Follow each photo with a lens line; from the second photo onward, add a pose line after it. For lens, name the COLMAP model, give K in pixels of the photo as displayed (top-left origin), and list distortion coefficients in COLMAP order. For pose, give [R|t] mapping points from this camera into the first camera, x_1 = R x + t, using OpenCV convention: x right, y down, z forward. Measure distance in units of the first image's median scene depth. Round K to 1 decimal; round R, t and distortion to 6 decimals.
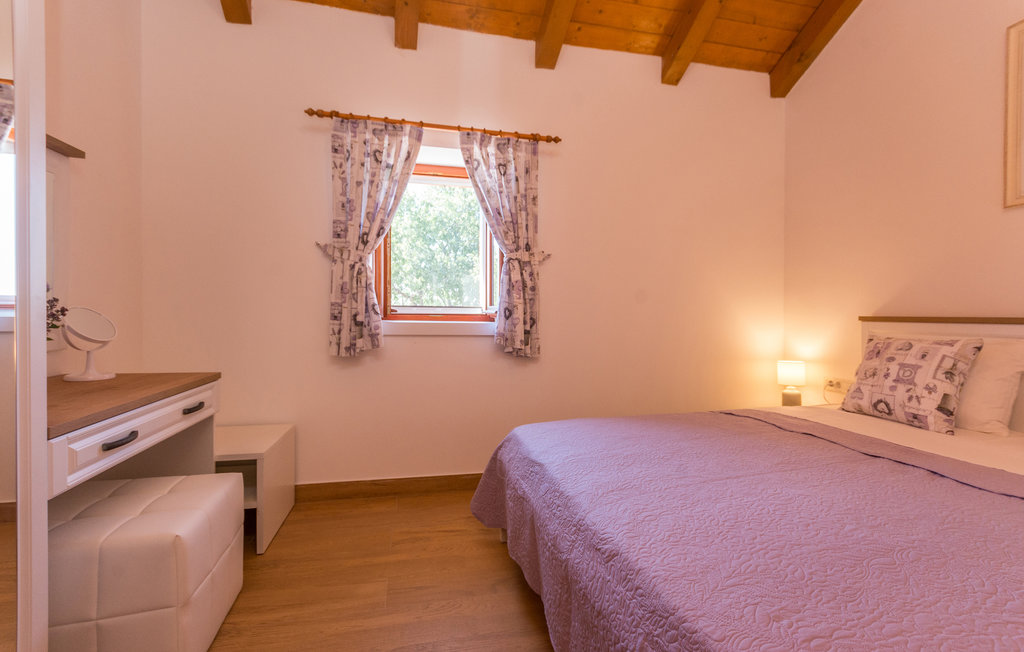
lens RADIAL K [[451.3, 0, 508.6], [0, 451.3, 321.2], [0, 0, 1]] dist [0.005181, -0.000231]
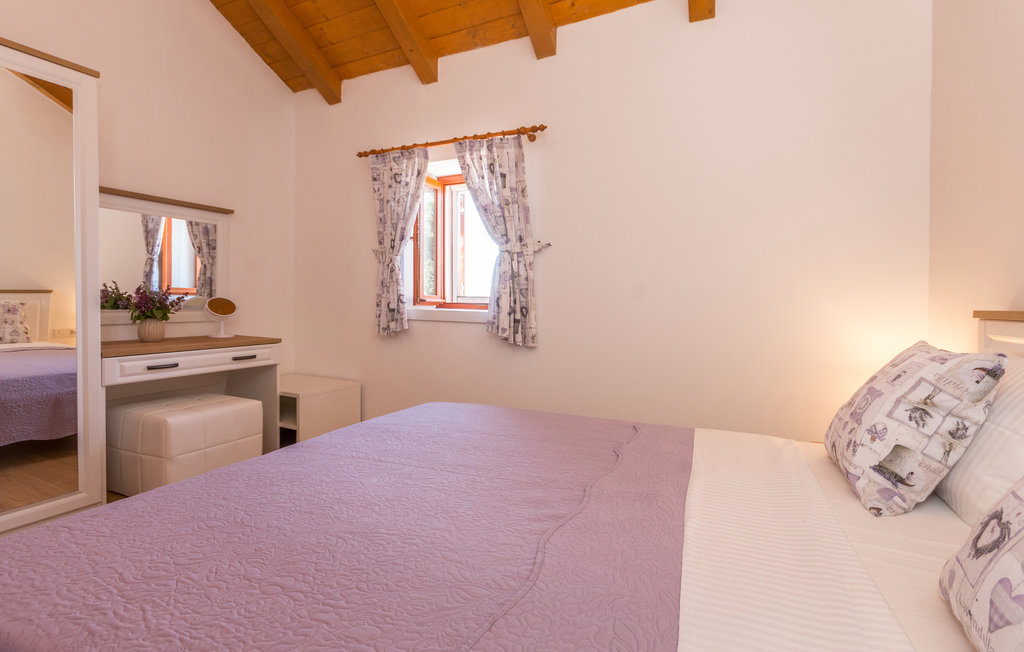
lens RADIAL K [[451.3, 0, 524.3], [0, 451.3, 312.7], [0, 0, 1]] dist [0.005181, -0.000231]
pose [[0.790717, 0.017073, -0.611944, 0.762355], [-0.018465, 0.999821, 0.004036, 0.000766], [0.611904, 0.008108, 0.790891, 0.215941]]
